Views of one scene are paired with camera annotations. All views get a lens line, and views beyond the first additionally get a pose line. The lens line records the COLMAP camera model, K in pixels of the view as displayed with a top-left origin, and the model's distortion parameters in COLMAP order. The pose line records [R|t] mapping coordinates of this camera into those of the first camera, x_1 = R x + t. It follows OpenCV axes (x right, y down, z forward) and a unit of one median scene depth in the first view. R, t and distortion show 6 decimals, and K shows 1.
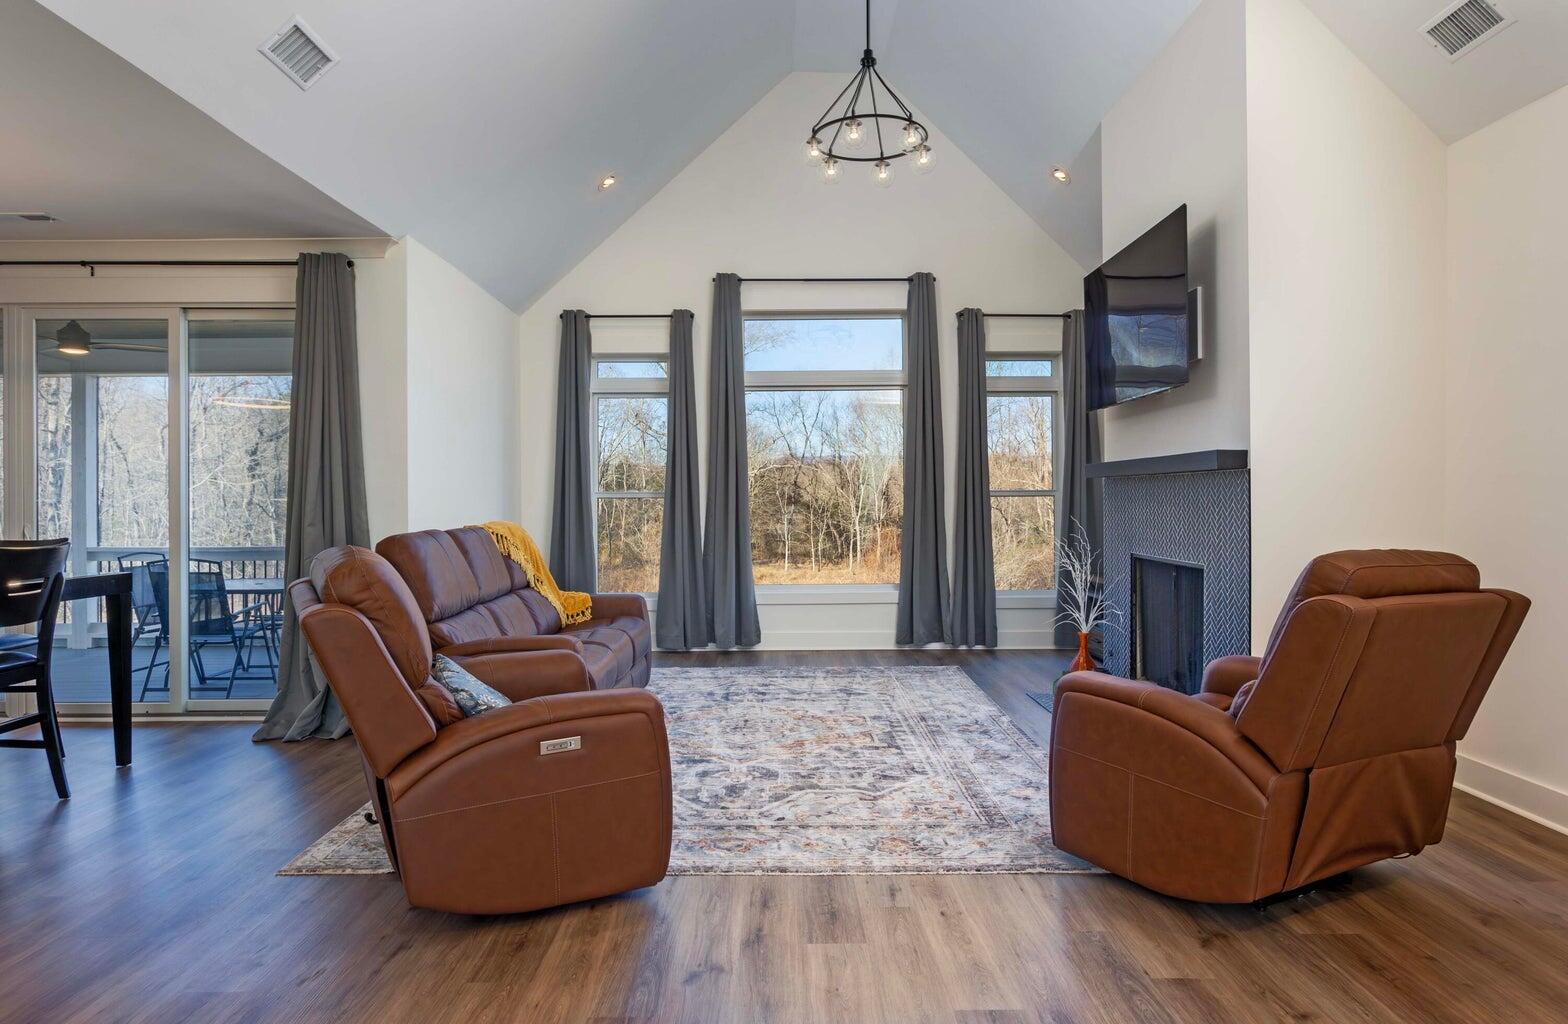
lens RADIAL K [[926.7, 0, 783.3], [0, 926.7, 497.0], [0, 0, 1]] dist [-0.001959, 0.028369]
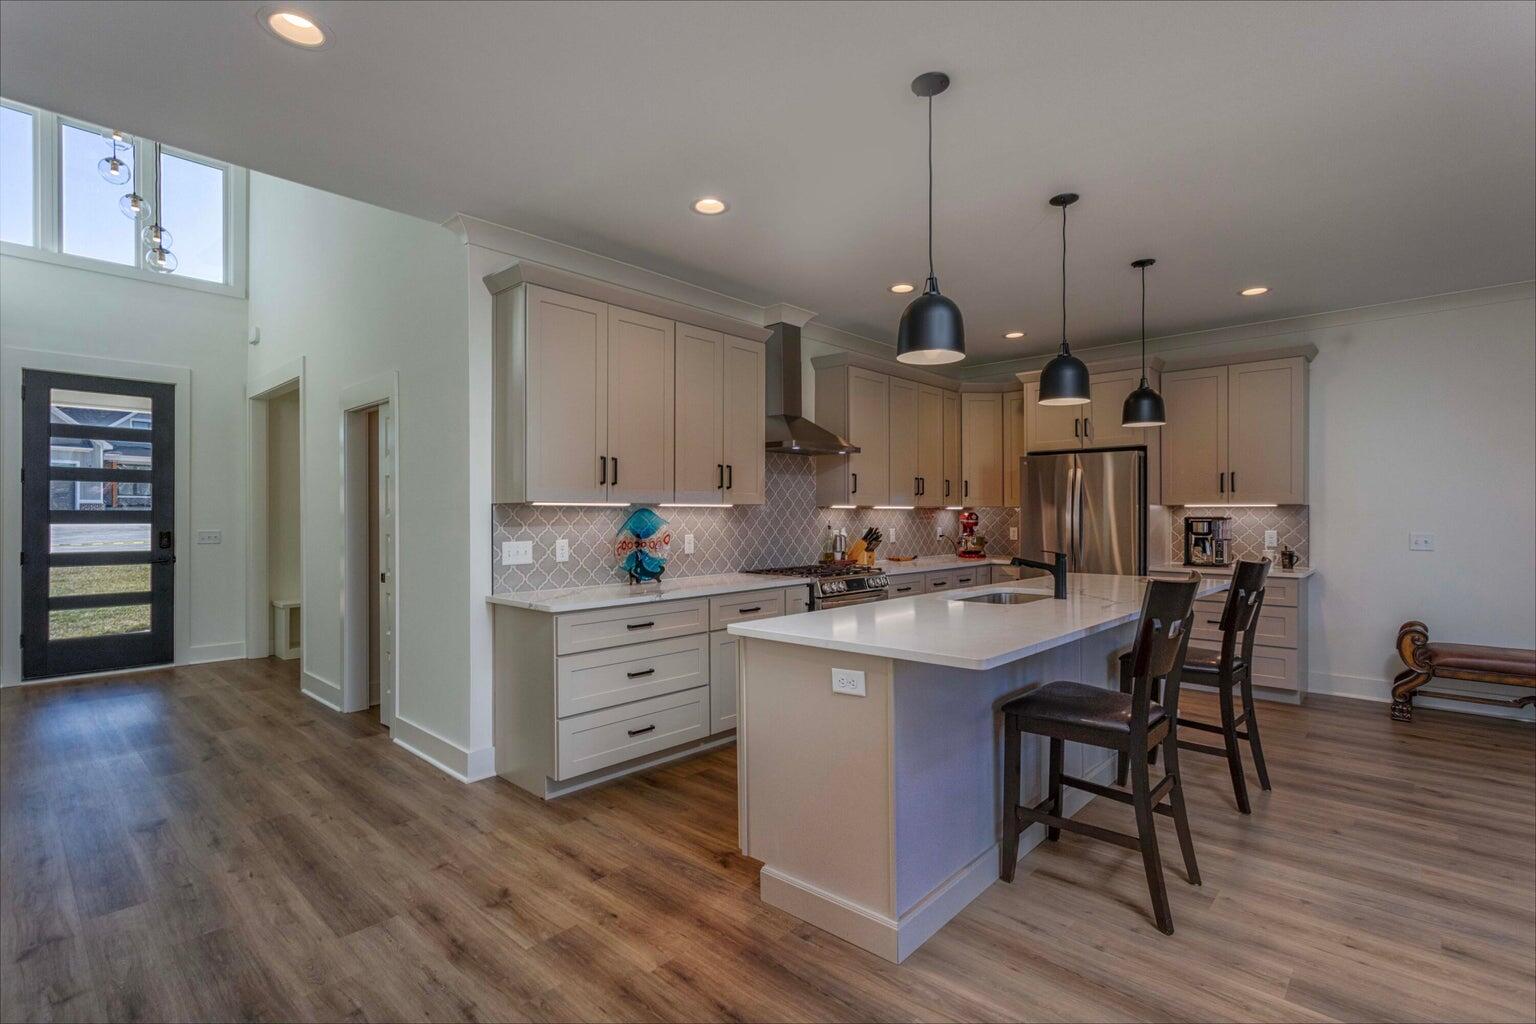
lens RADIAL K [[719.4, 0, 773.7], [0, 719.4, 517.8], [0, 0, 1]] dist [0.005930, -0.000327]
pose [[-0.684633, 0.006985, -0.728854, 0.188910], [0.005318, 0.999975, 0.004588, -0.004299], [0.728868, -0.000735, -0.684653, 0.877730]]
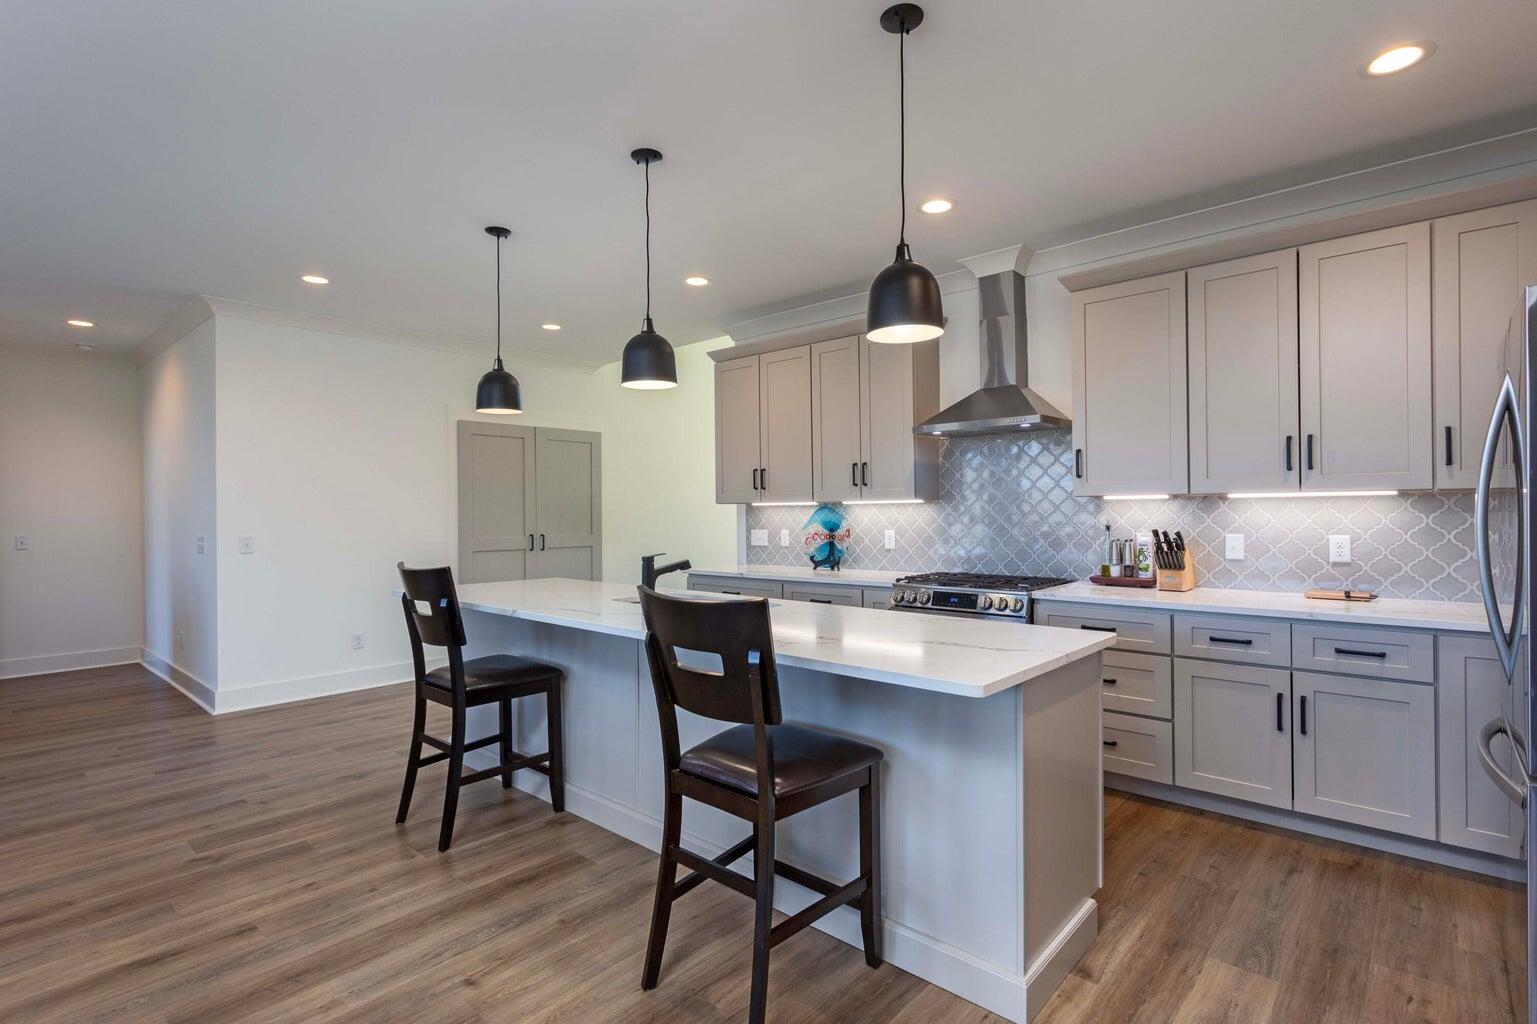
lens RADIAL K [[735.9, 0, 772.5], [0, 735.9, 517.6], [0, 0, 1]] dist [-0.025845, 0.021108]
pose [[-0.744994, 0.003598, 0.667062, 0.147381], [0.010457, 0.999926, 0.006286, -0.004267], [-0.666990, 0.011659, -0.744976, 0.882042]]
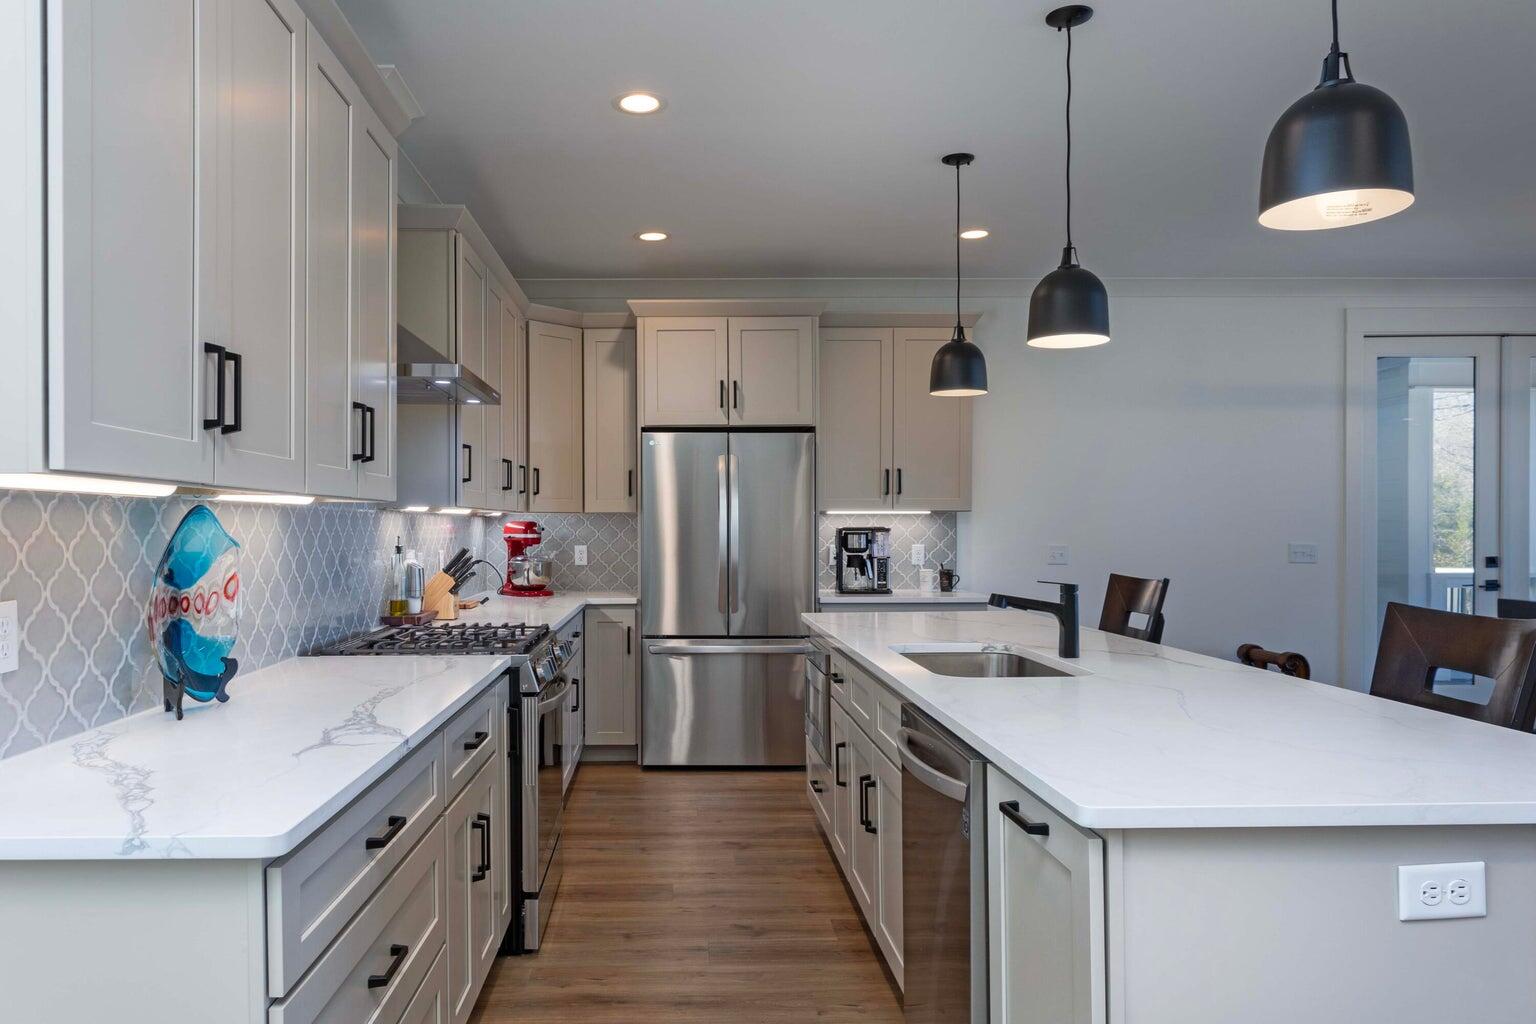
lens RADIAL K [[1057.7, 0, 699.5], [0, 1057.7, 521.9], [0, 0, 1]] dist [0.091054, -0.000207]
pose [[0.001312, 0.000059, -0.999999, 0.187260], [0.005868, 0.999983, 0.000067, -0.004297], [0.999982, -0.005868, 0.001312, 0.860404]]
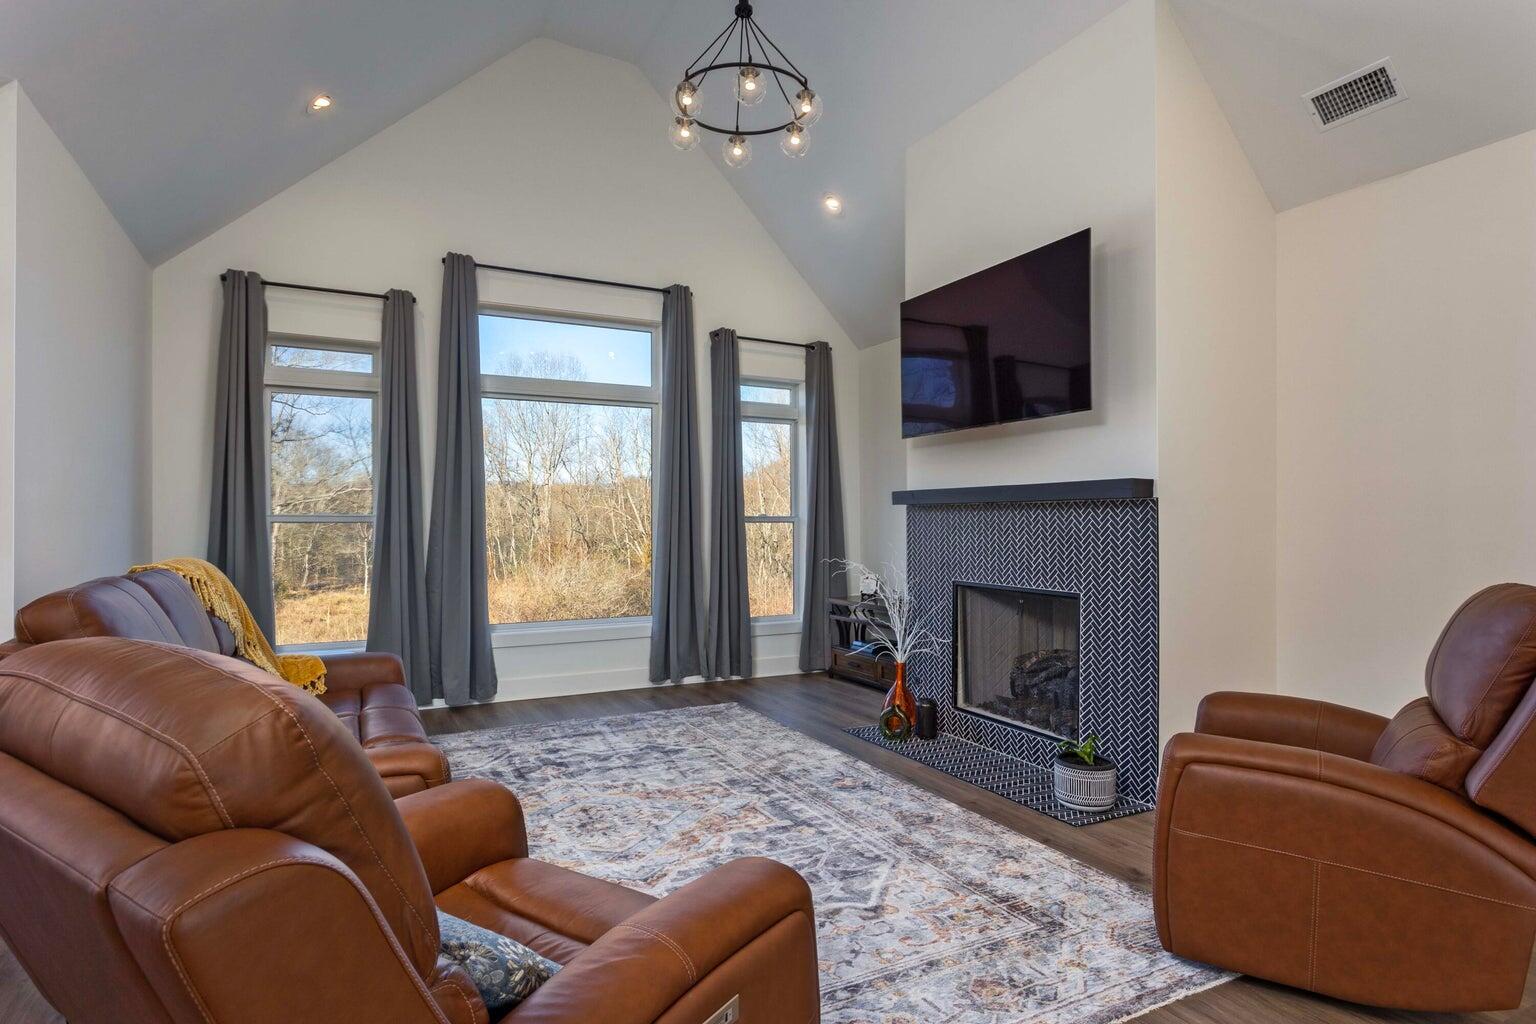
lens RADIAL K [[824.2, 0, 768.0], [0, 824.2, 512.0], [0, 0, 1]] dist [0.005184, 0.000858]
pose [[0.890696, 0.009073, 0.454508, -0.150627], [-0.004166, 0.999922, -0.011797, -0.001258], [-0.454580, 0.008614, 0.890664, 0.212278]]
